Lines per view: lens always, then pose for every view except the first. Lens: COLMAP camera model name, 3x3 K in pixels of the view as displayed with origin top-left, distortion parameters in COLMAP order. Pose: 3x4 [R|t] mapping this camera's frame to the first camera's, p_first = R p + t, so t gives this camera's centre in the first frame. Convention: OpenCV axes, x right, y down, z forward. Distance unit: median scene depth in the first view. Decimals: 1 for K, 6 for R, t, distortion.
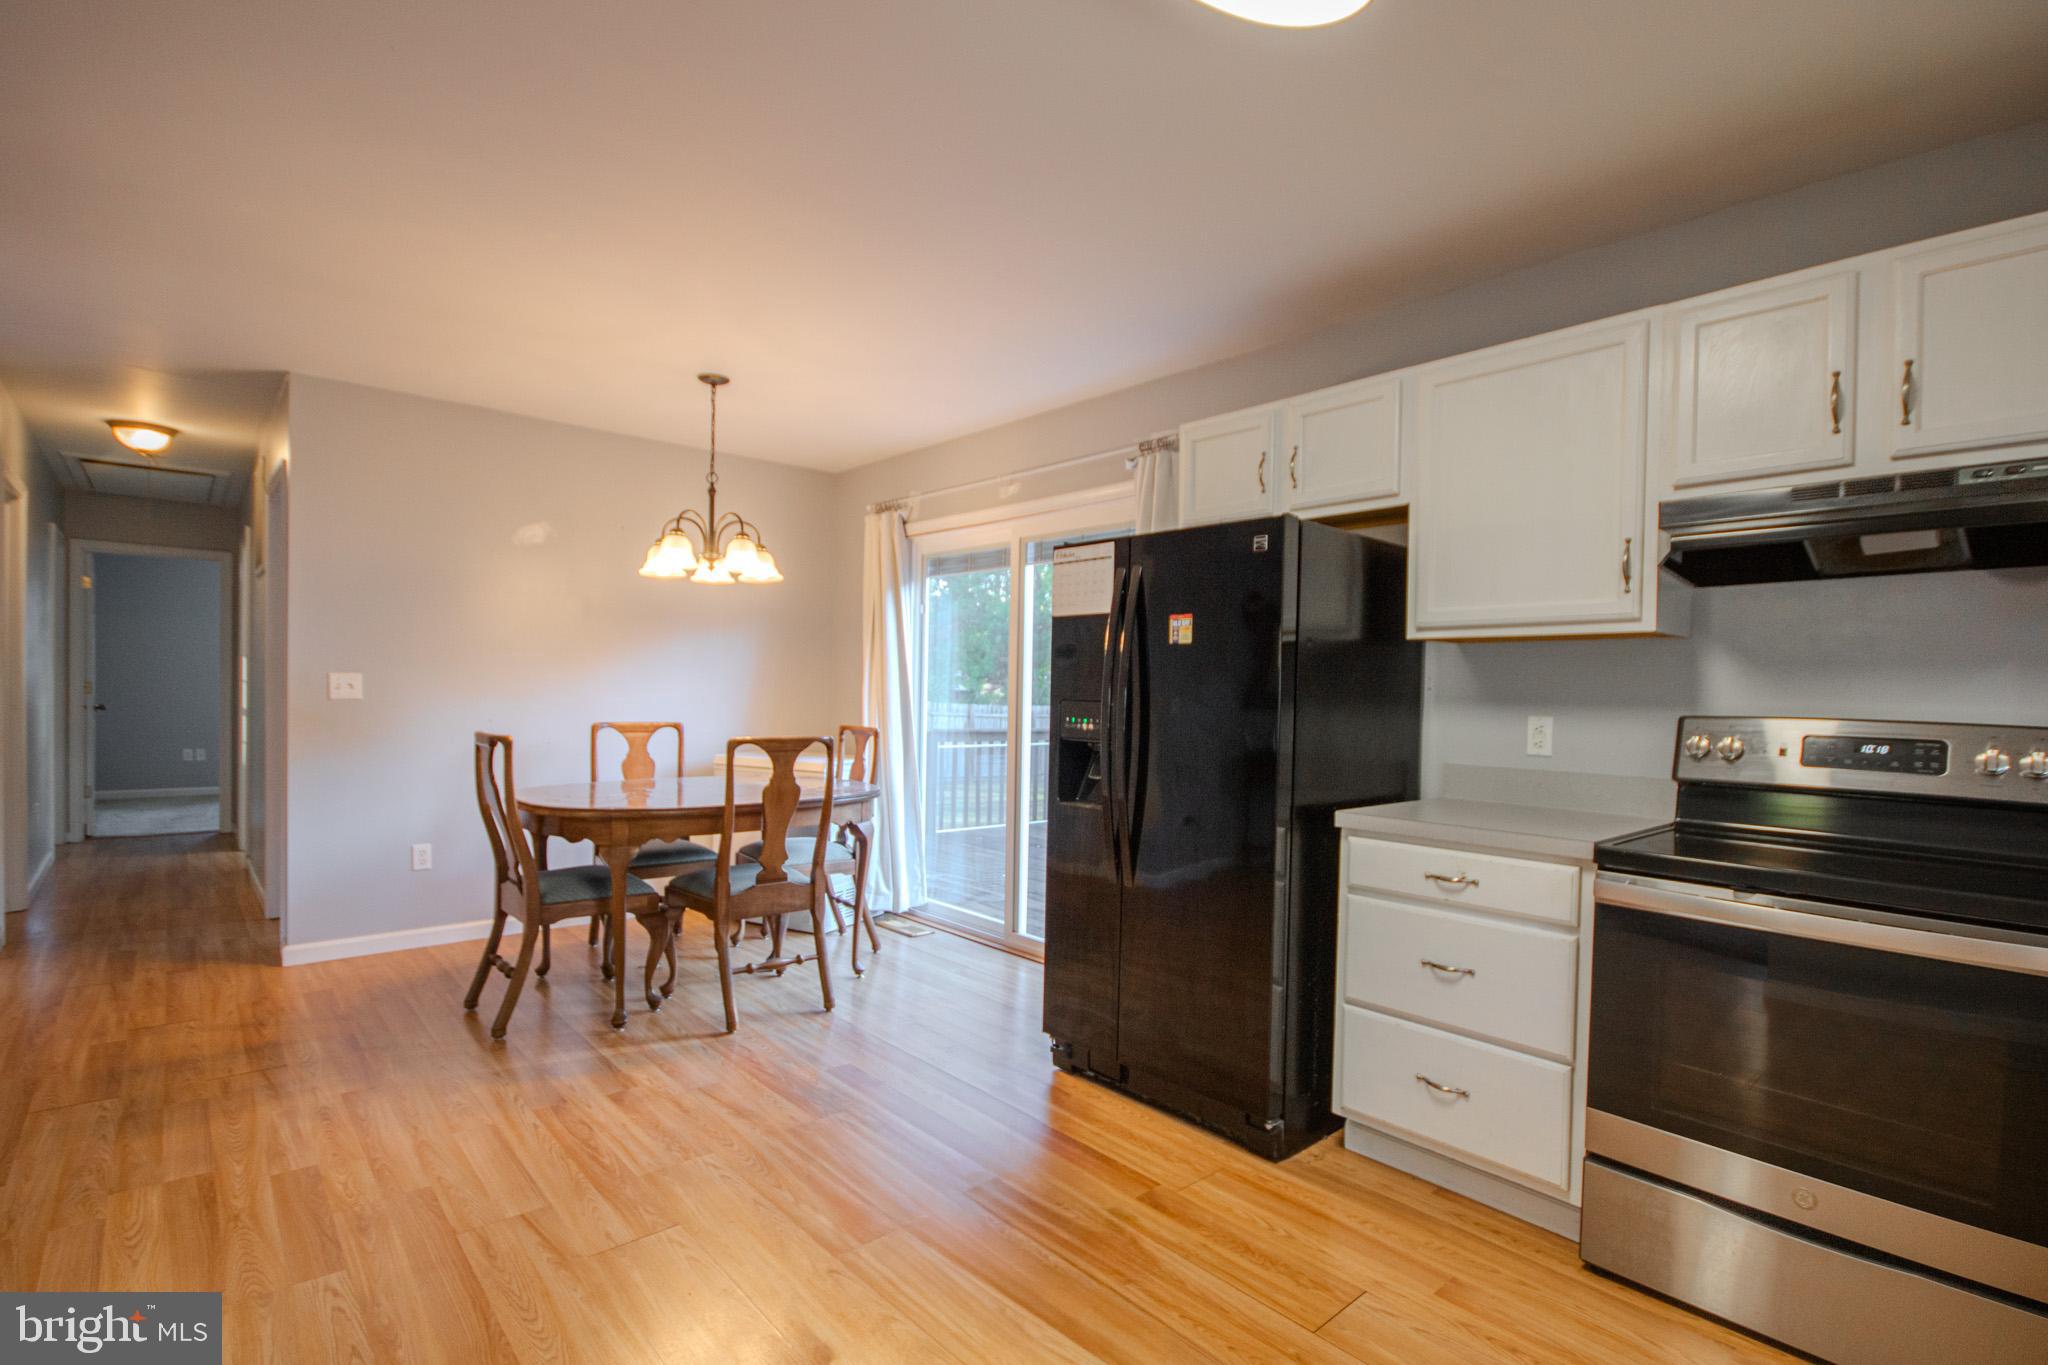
lens RADIAL K [[951.1, 0, 1039.5], [0, 951.1, 713.3], [0, 0, 1]] dist [-0.006628, -0.000982]
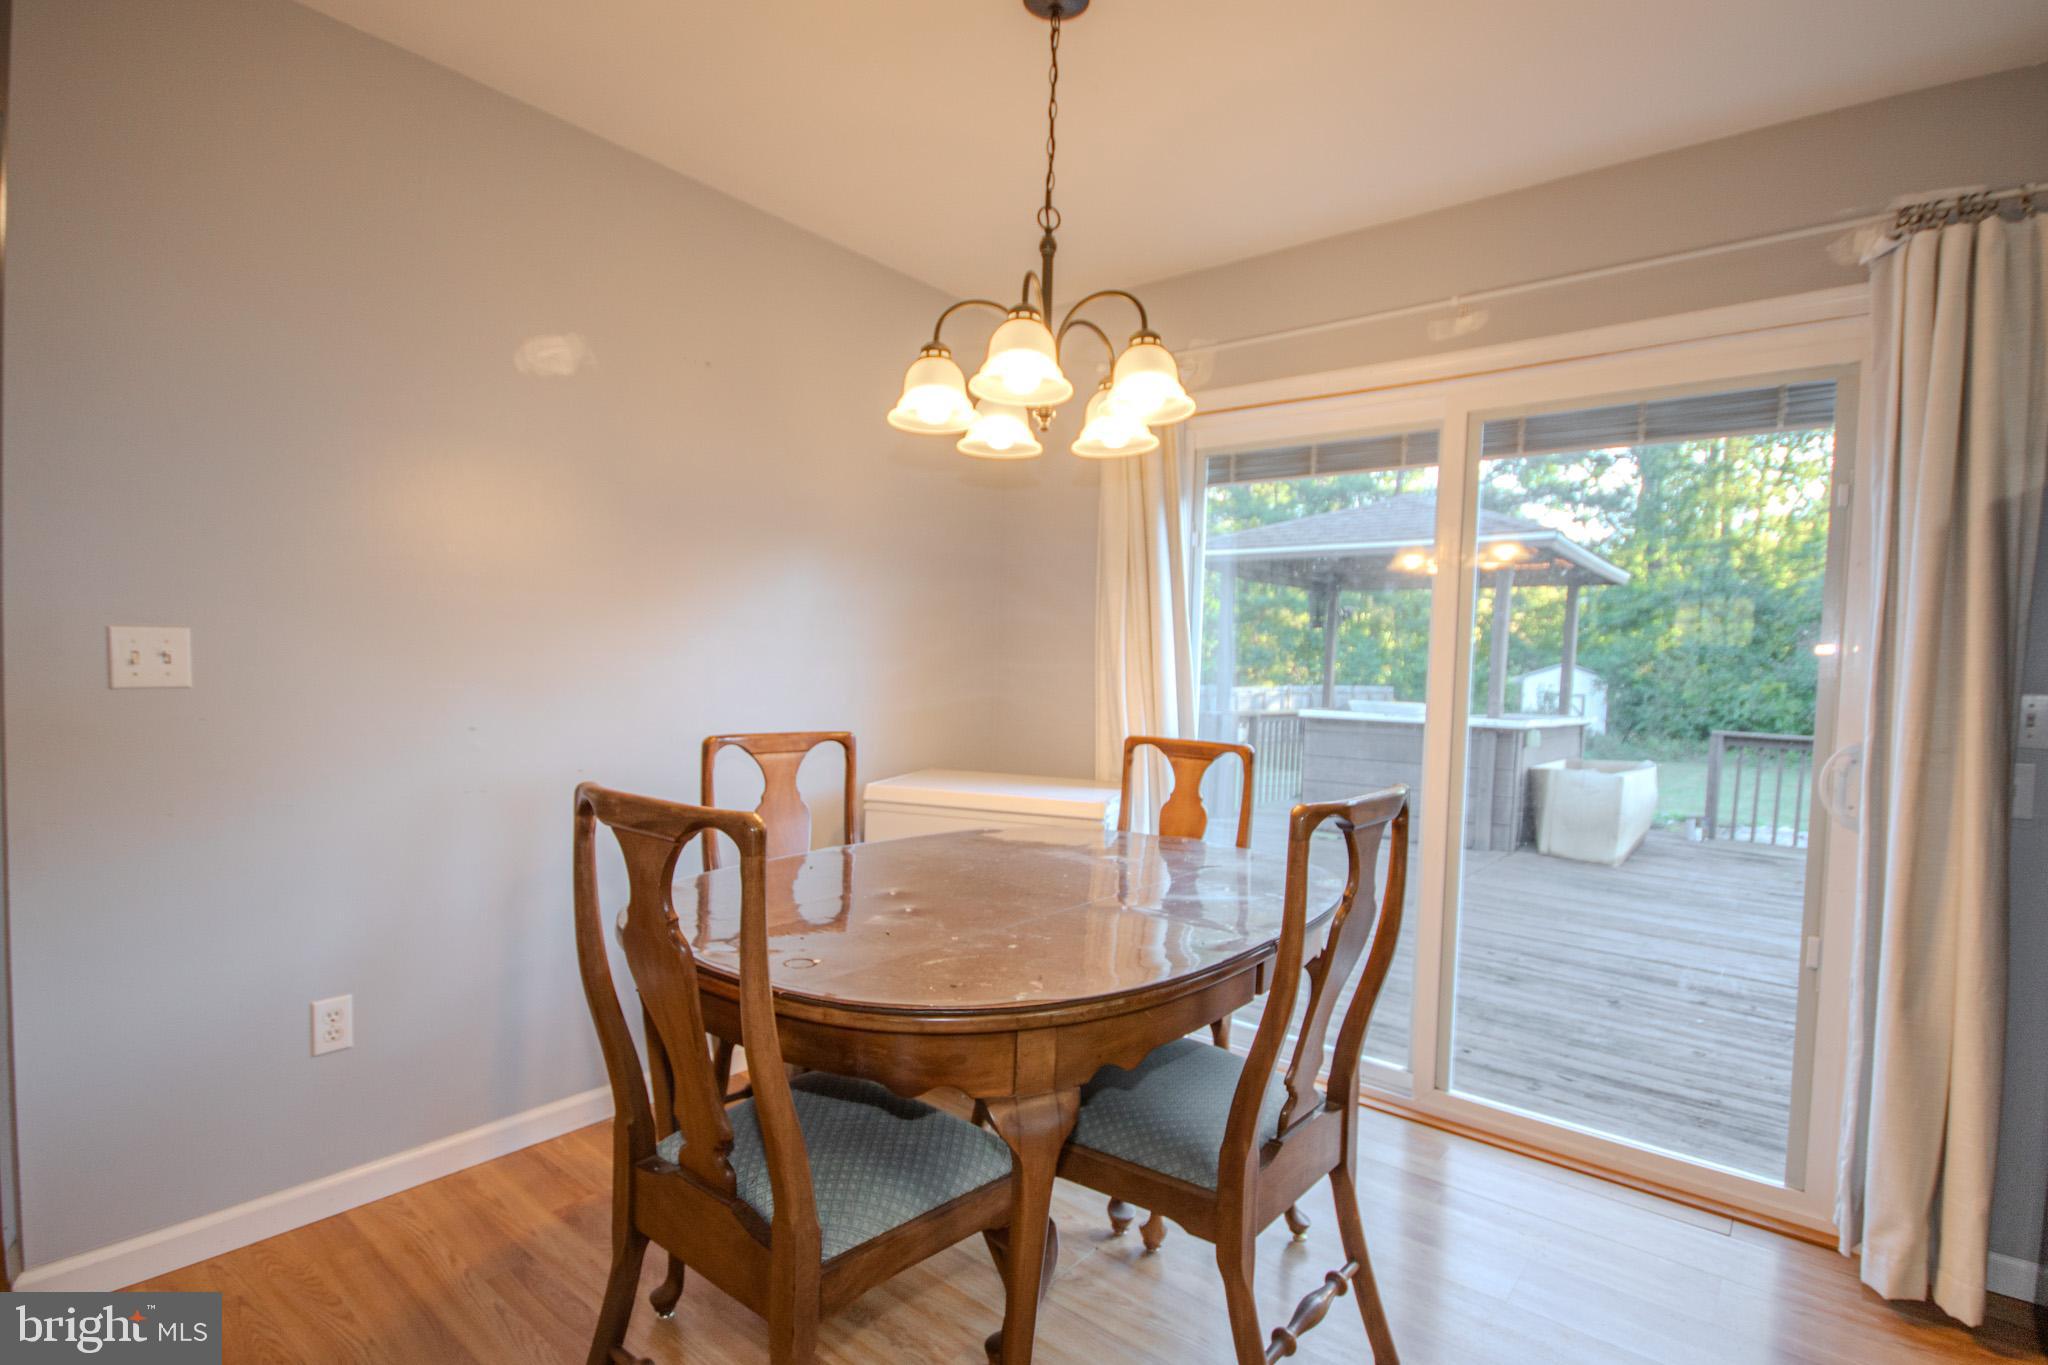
lens RADIAL K [[973.9, 0, 1021.5], [0, 973.9, 708.3], [0, 0, 1]] dist [0.001870, -0.006096]
pose [[0.987965, 0.004989, 0.154594, -0.509542], [-0.008420, 0.999732, 0.021548, -0.022642], [-0.154445, -0.022590, 0.987743, 0.622908]]
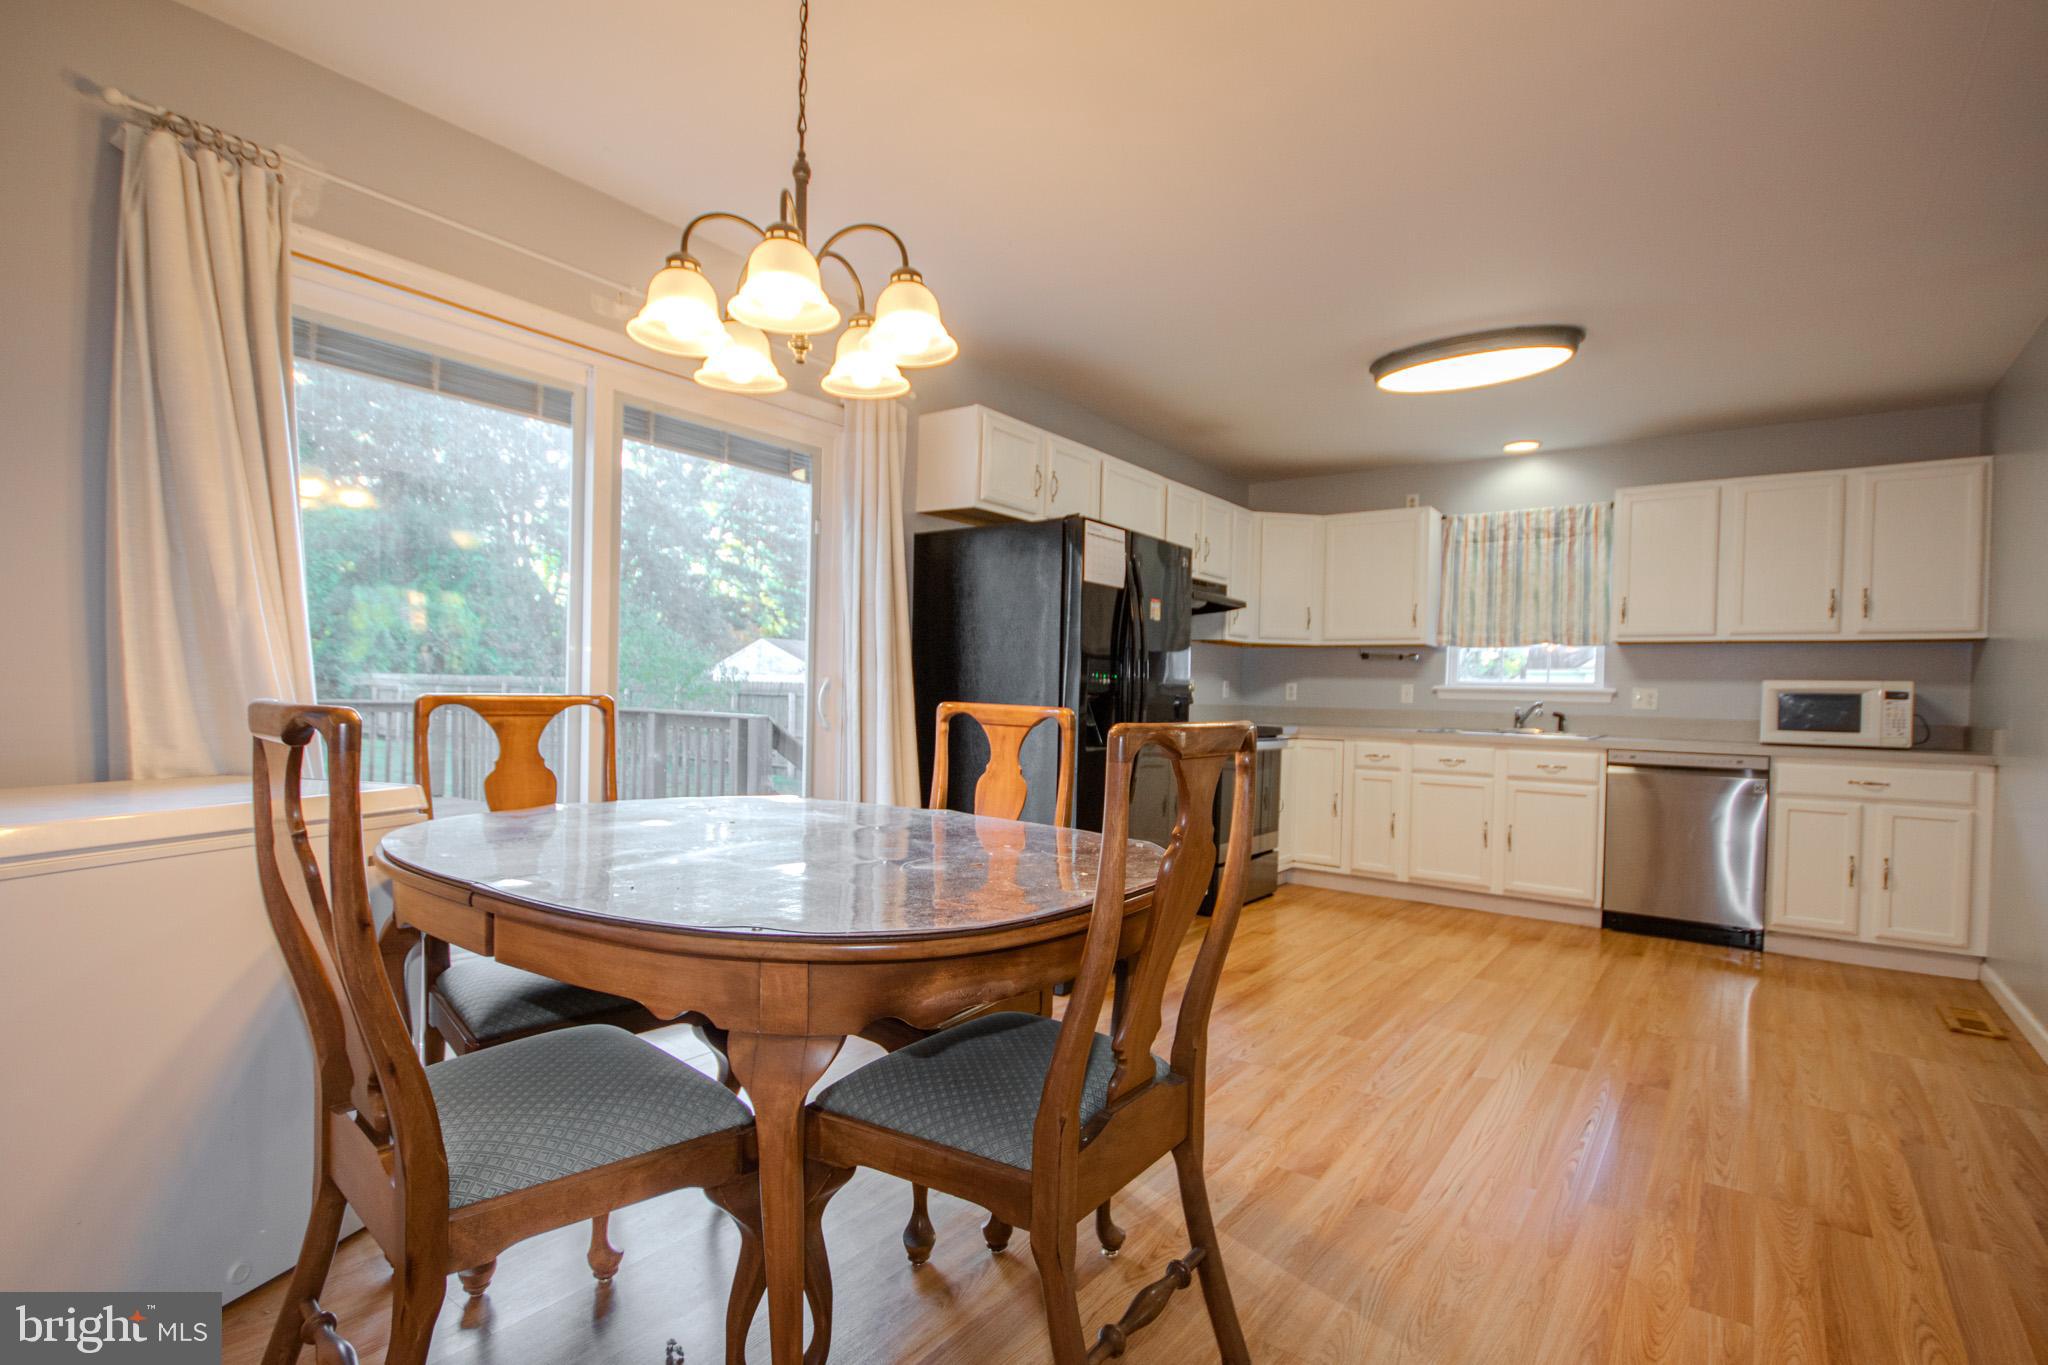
lens RADIAL K [[965.6, 0, 1029.8], [0, 965.6, 714.0], [0, 0, 1]] dist [0.001354, -0.008490]
pose [[-0.197476, -0.045560, 0.979248, -0.975163], [-0.003597, 0.998946, 0.045751, 0.000362], [-0.980301, 0.005513, -0.197432, 1.172379]]
